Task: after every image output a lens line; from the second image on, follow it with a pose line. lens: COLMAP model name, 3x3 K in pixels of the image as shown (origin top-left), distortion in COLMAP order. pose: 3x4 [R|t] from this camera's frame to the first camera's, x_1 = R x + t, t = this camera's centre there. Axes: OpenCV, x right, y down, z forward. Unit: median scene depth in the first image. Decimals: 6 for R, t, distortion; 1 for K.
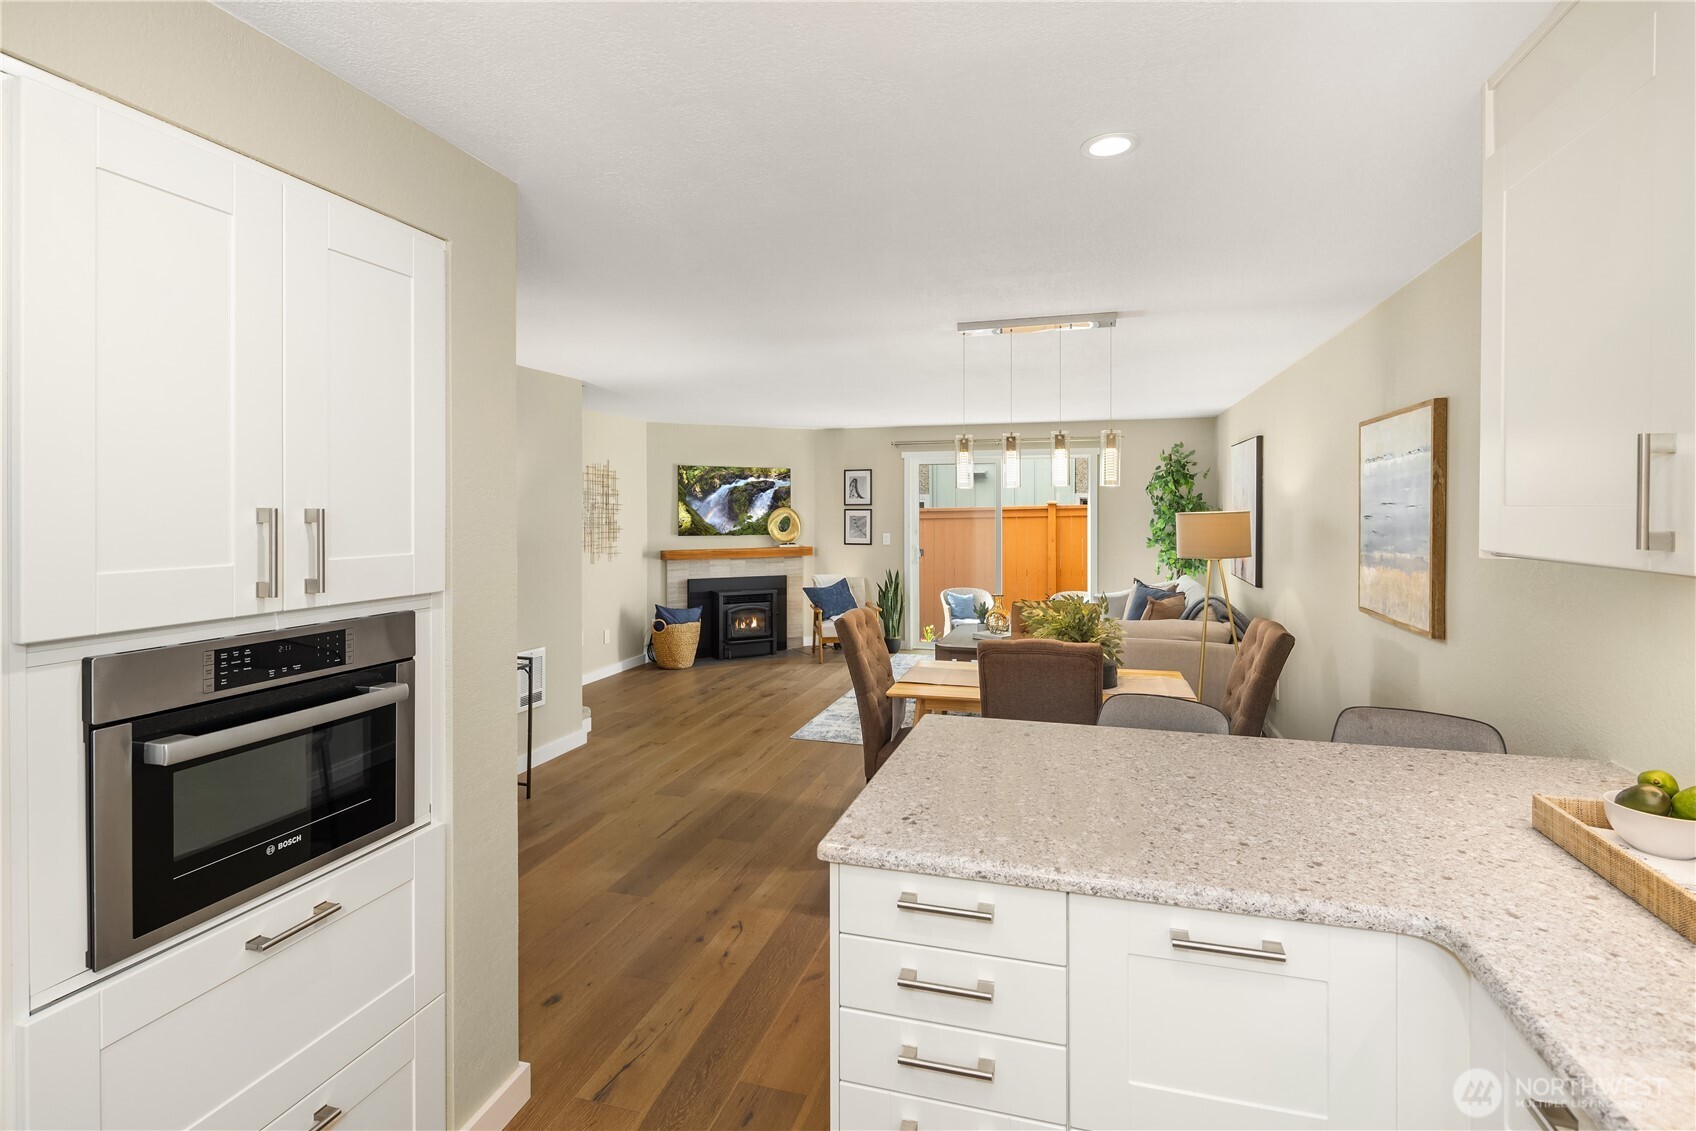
lens RADIAL K [[821.8, 0, 856.5], [0, 821.8, 502.5], [0, 0, 1]] dist [0.004363, -0.004033]
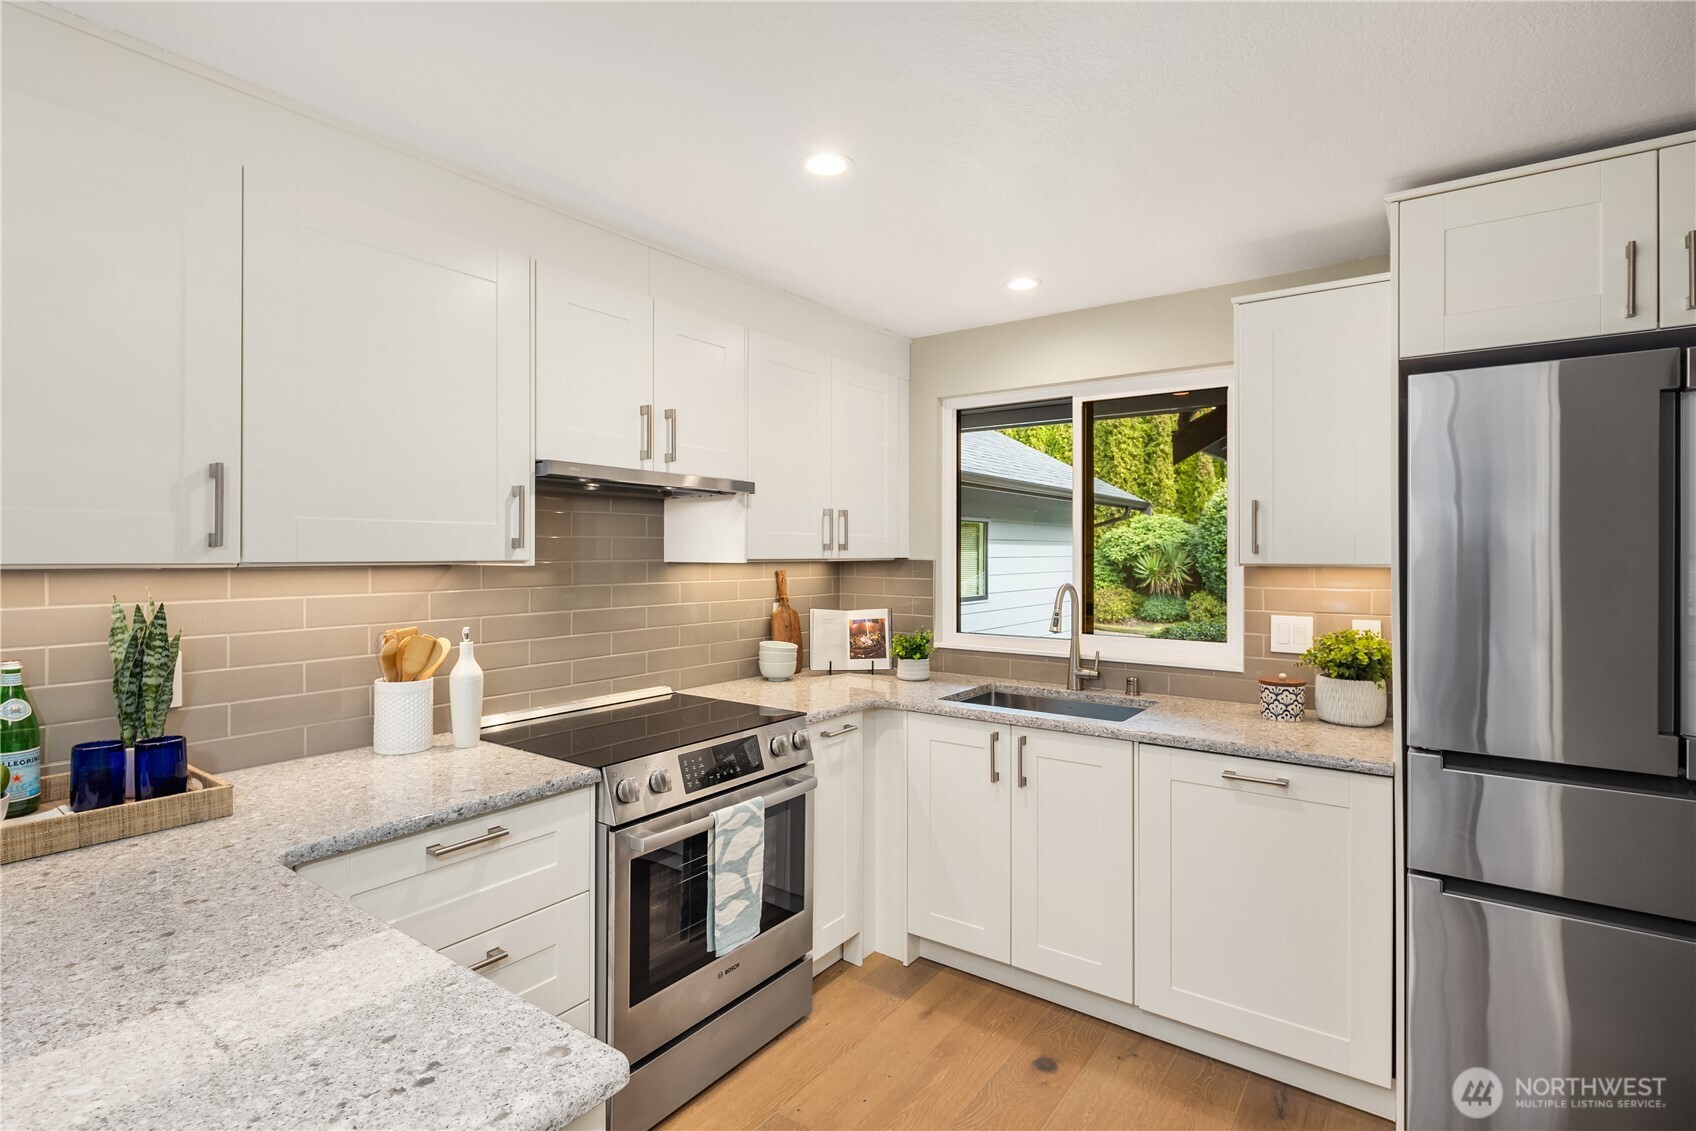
lens RADIAL K [[821.8, 0, 857.8], [0, 821.8, 561.0], [0, 0, 1]] dist [0.004363, -0.004033]
pose [[-0.944008, -0.005492, 0.329876, -0.069852], [-0.004122, 0.999980, 0.004854, 0.009963], [-0.329896, 0.003223, -0.944012, 0.266273]]
